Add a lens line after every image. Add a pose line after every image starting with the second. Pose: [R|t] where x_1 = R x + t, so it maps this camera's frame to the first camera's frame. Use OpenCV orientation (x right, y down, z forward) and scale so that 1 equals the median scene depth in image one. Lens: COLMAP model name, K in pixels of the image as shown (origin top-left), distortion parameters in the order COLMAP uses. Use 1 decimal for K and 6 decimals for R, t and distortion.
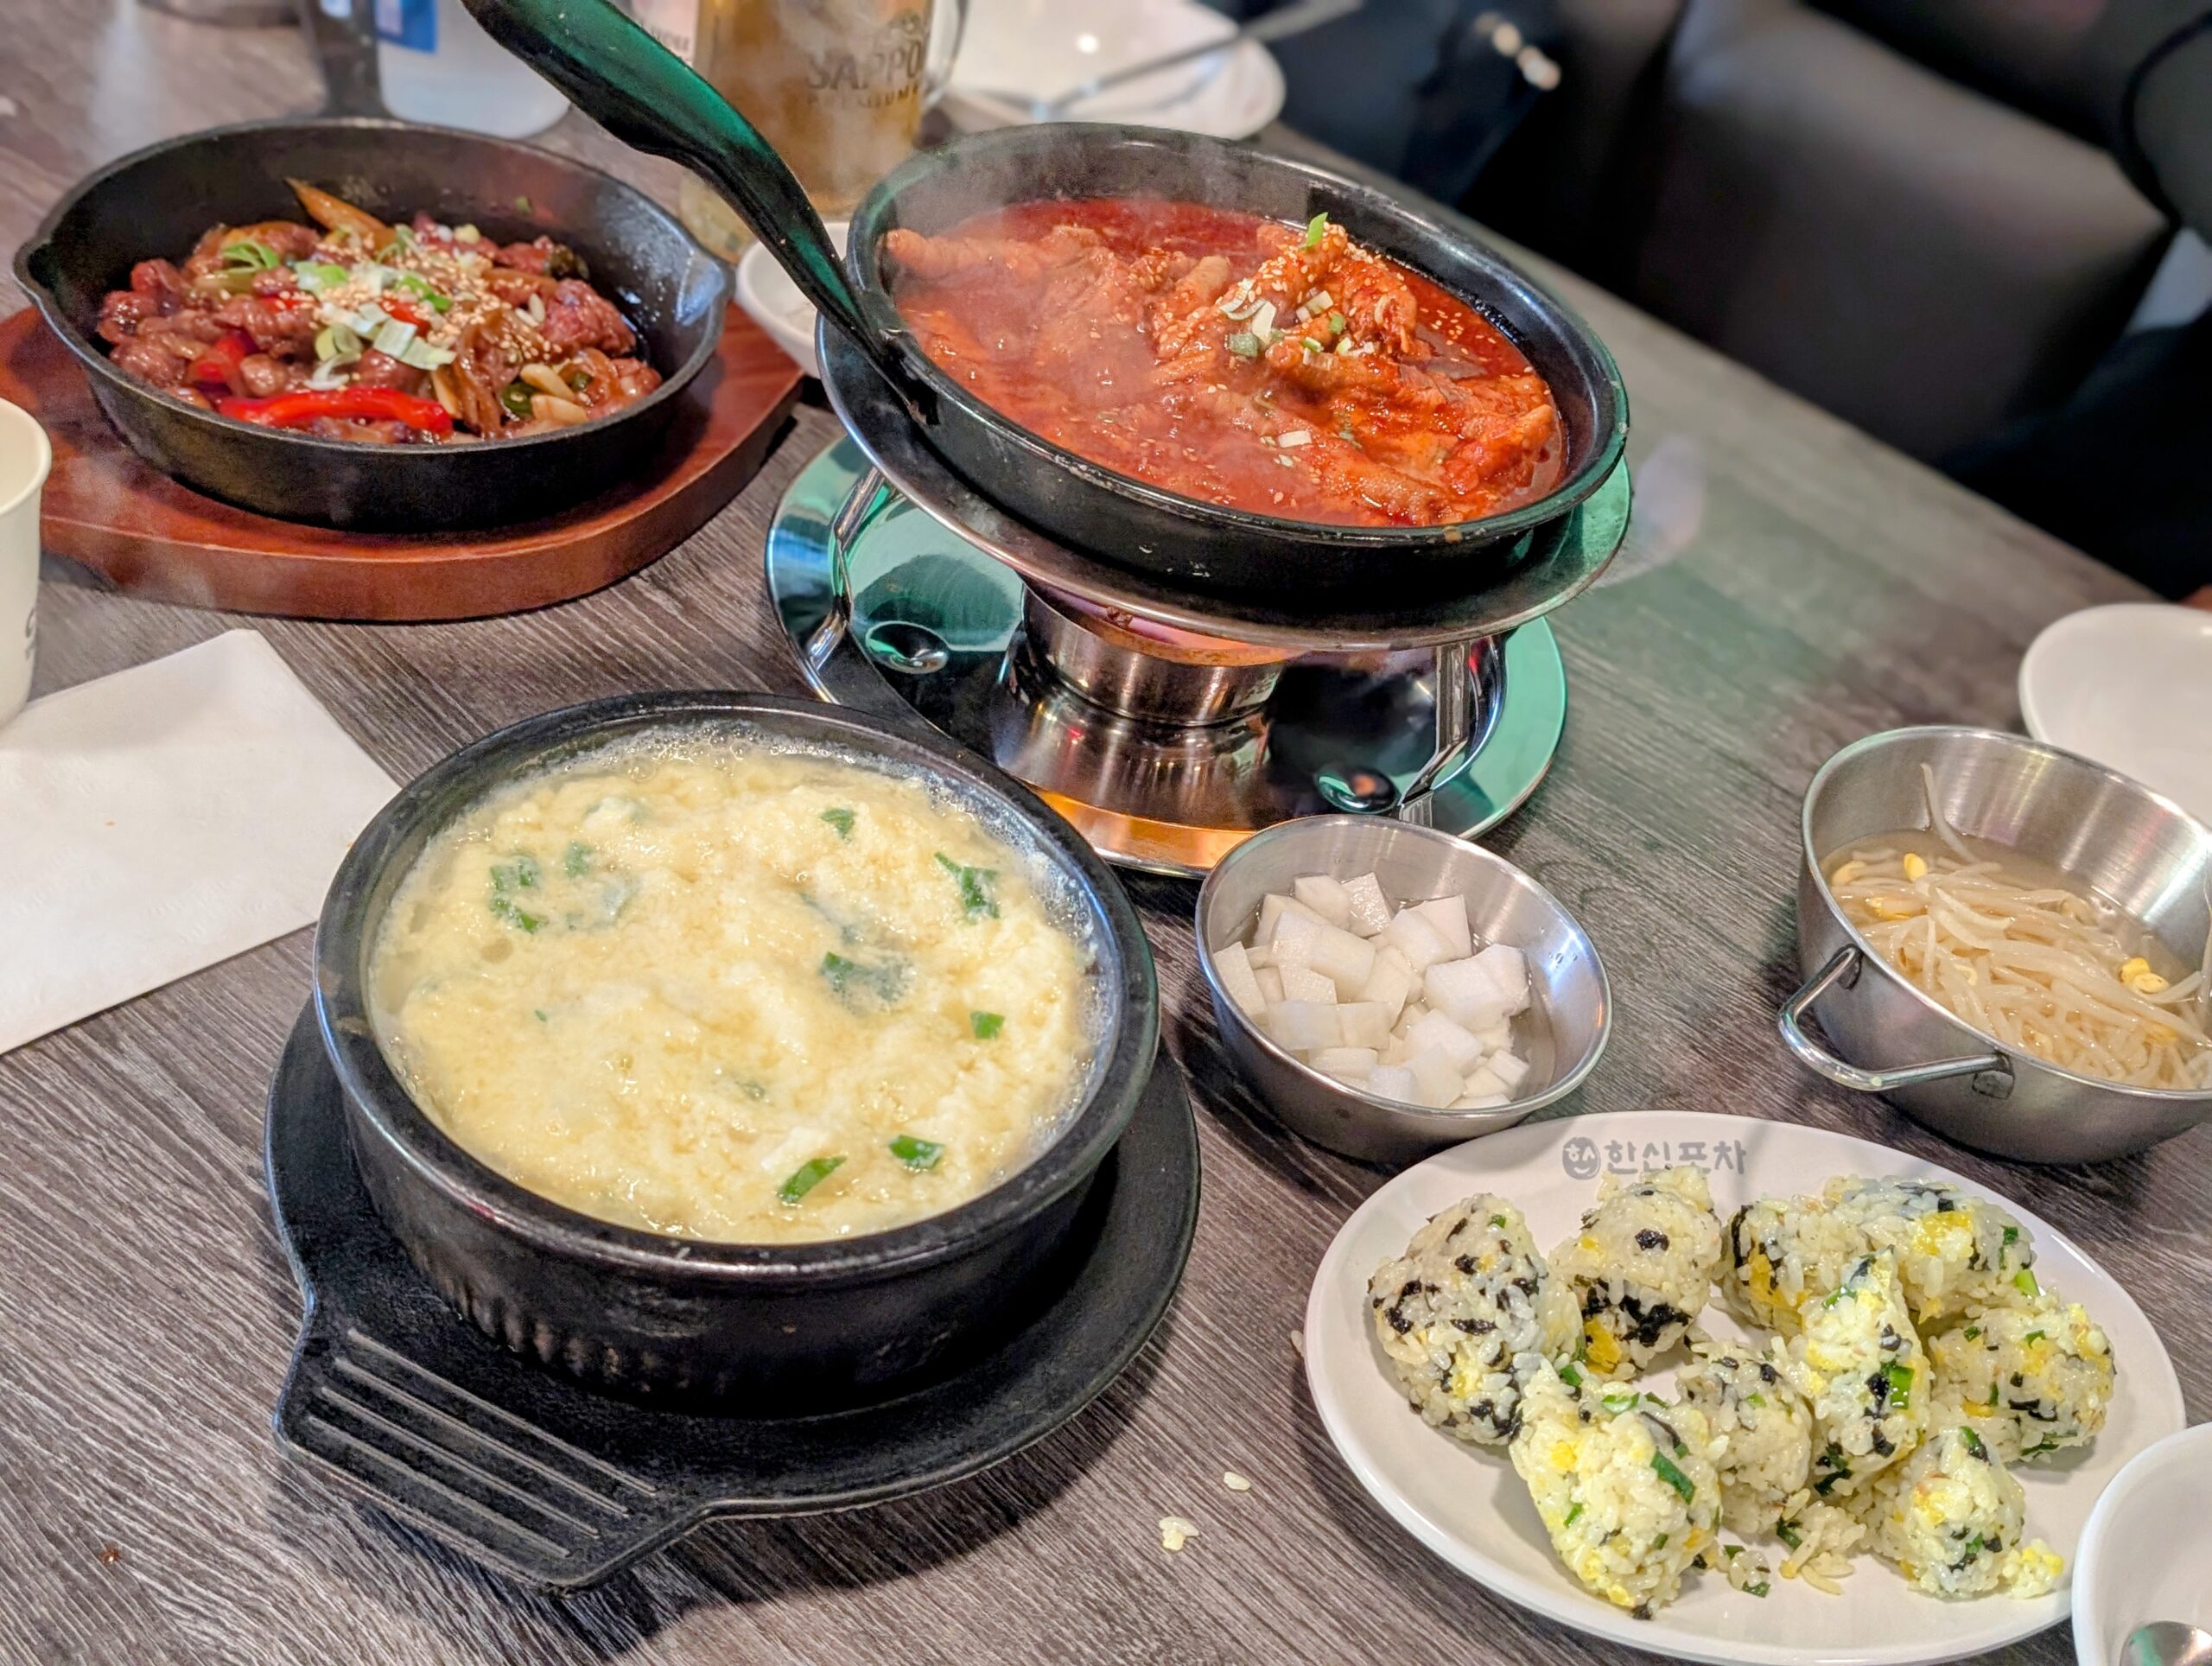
lens RADIAL K [[1582.4, 0, 1106.0], [0, 1582.4, 833.0], [0, 0, 1]] dist [0.067540, -0.162262]
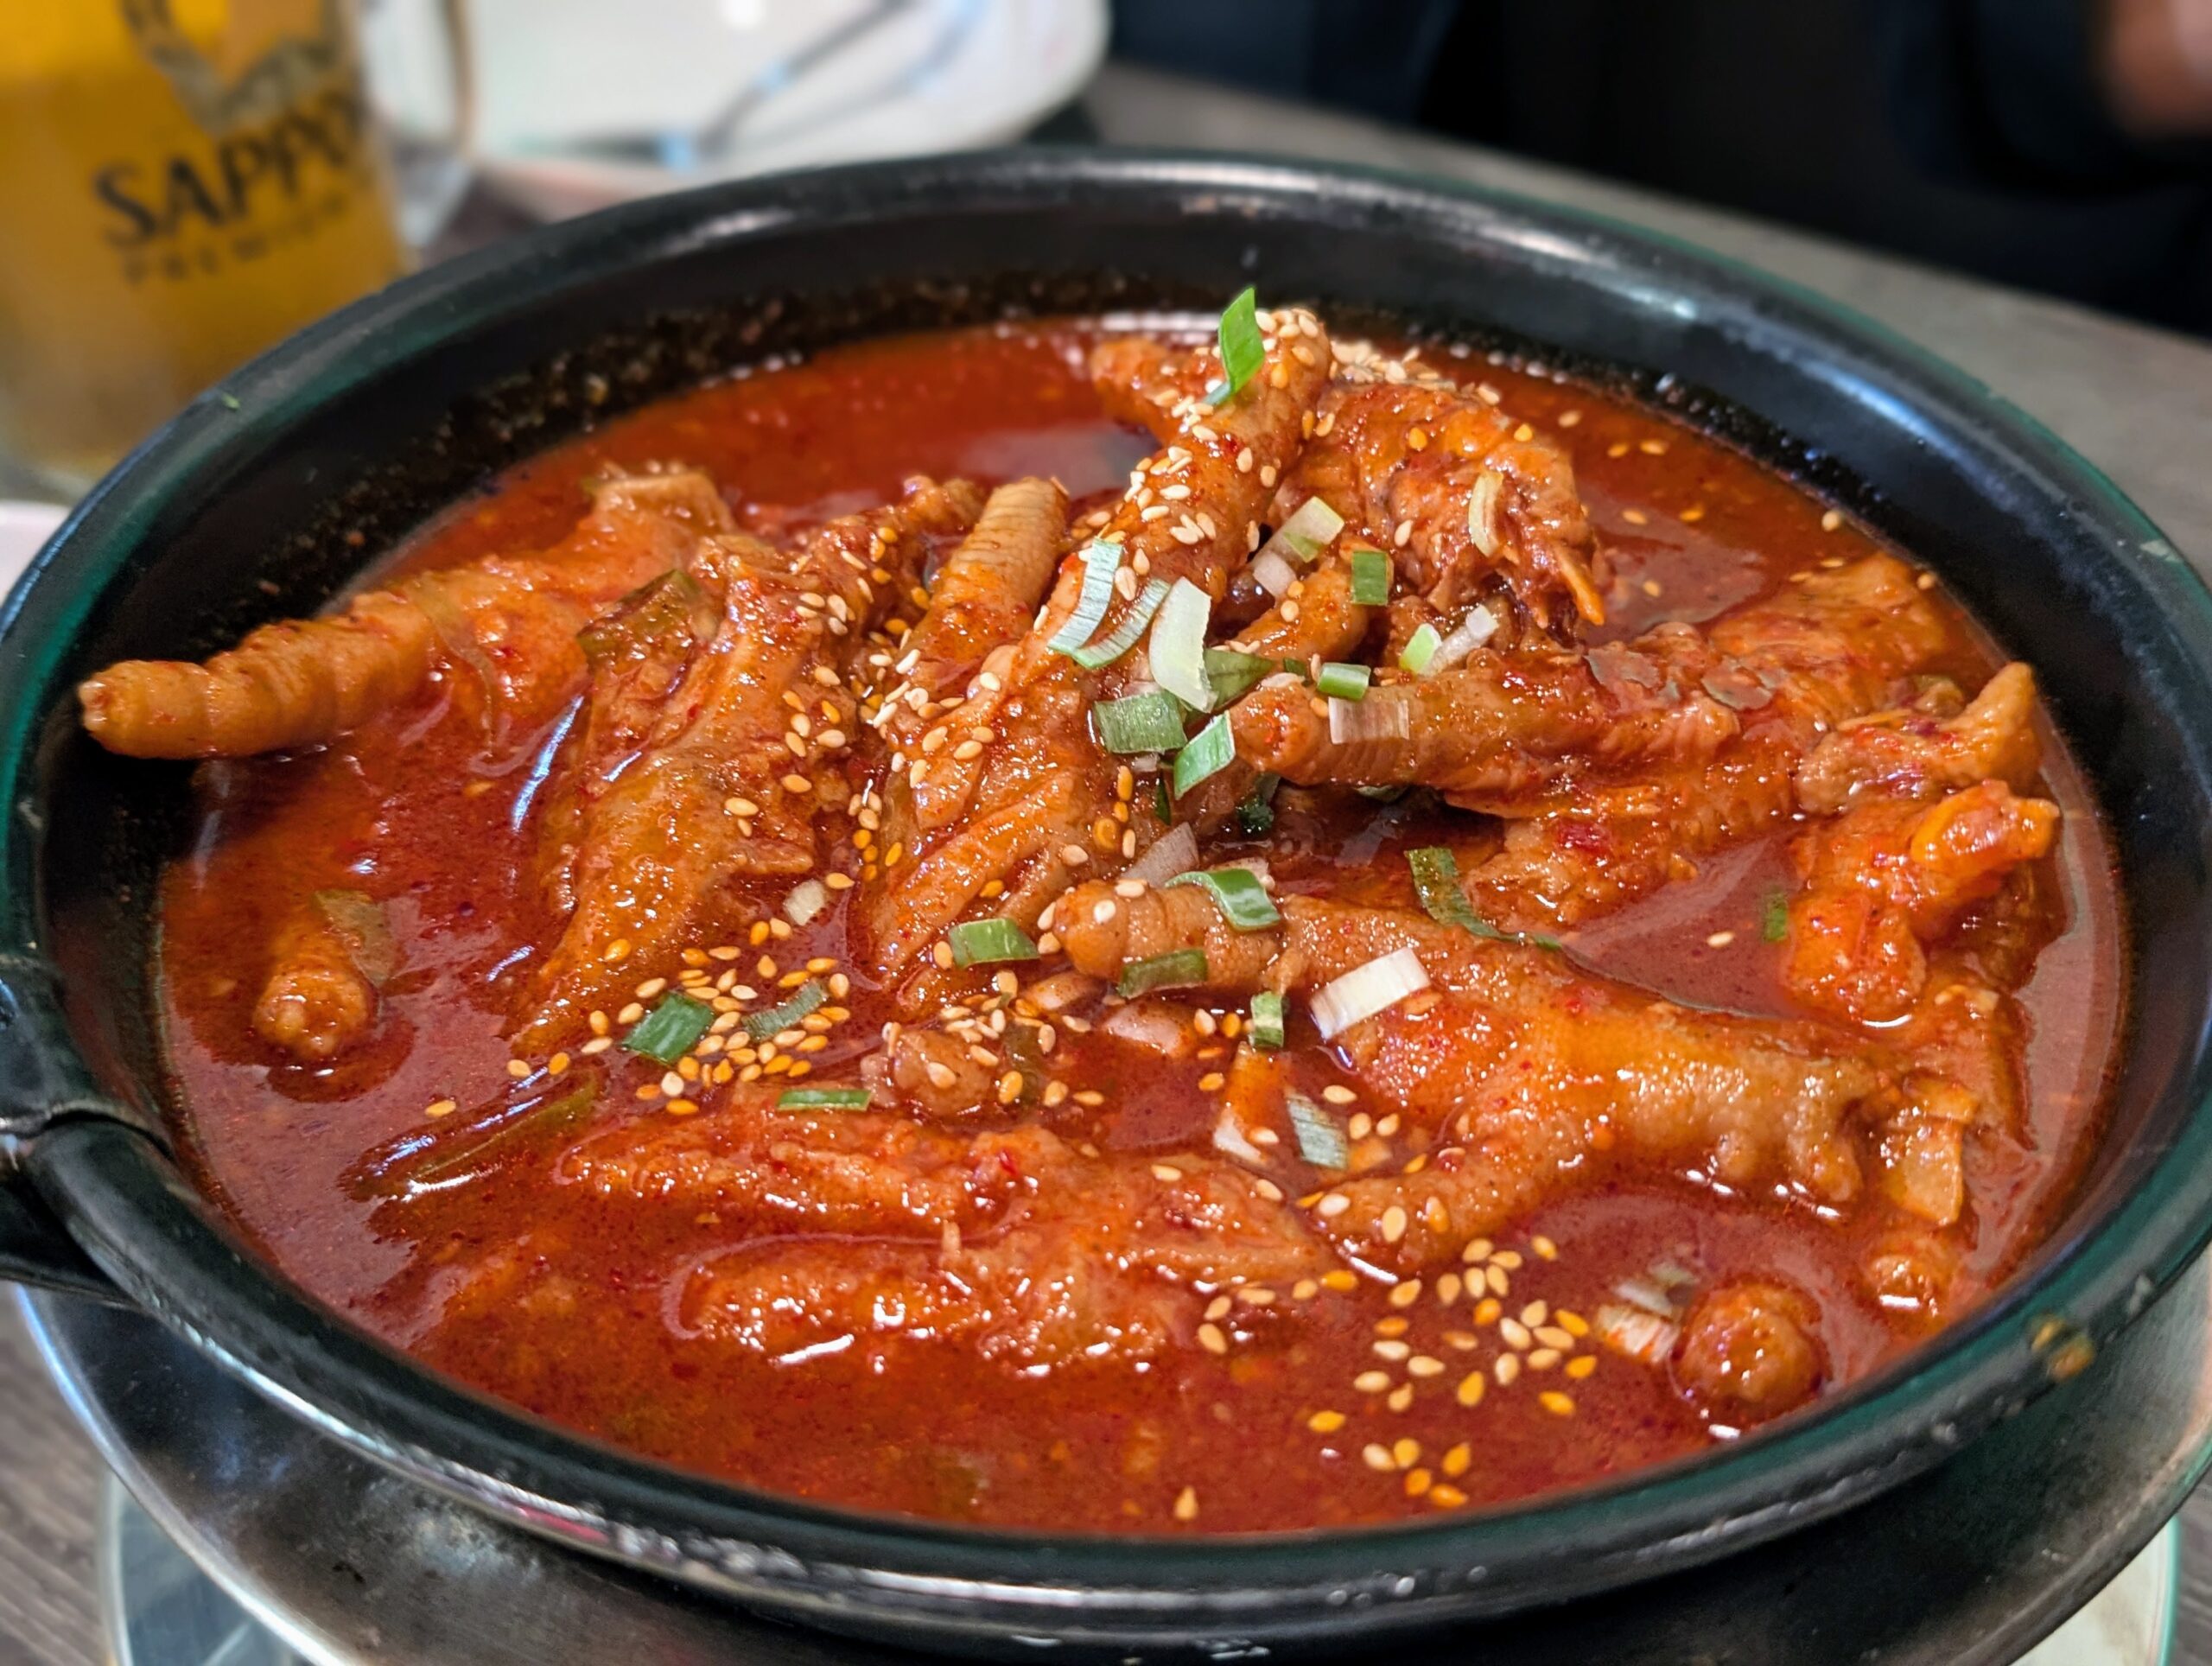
lens RADIAL K [[1582.4, 0, 1106.0], [0, 1582.4, 833.0], [0, 0, 1]] dist [0.067540, -0.162262]
pose [[0.962083, -0.272703, -0.005417, 0.072969], [0.272714, 0.962094, 0.001481, -0.281782], [0.004807, -0.002902, 0.999984, 0.638578]]
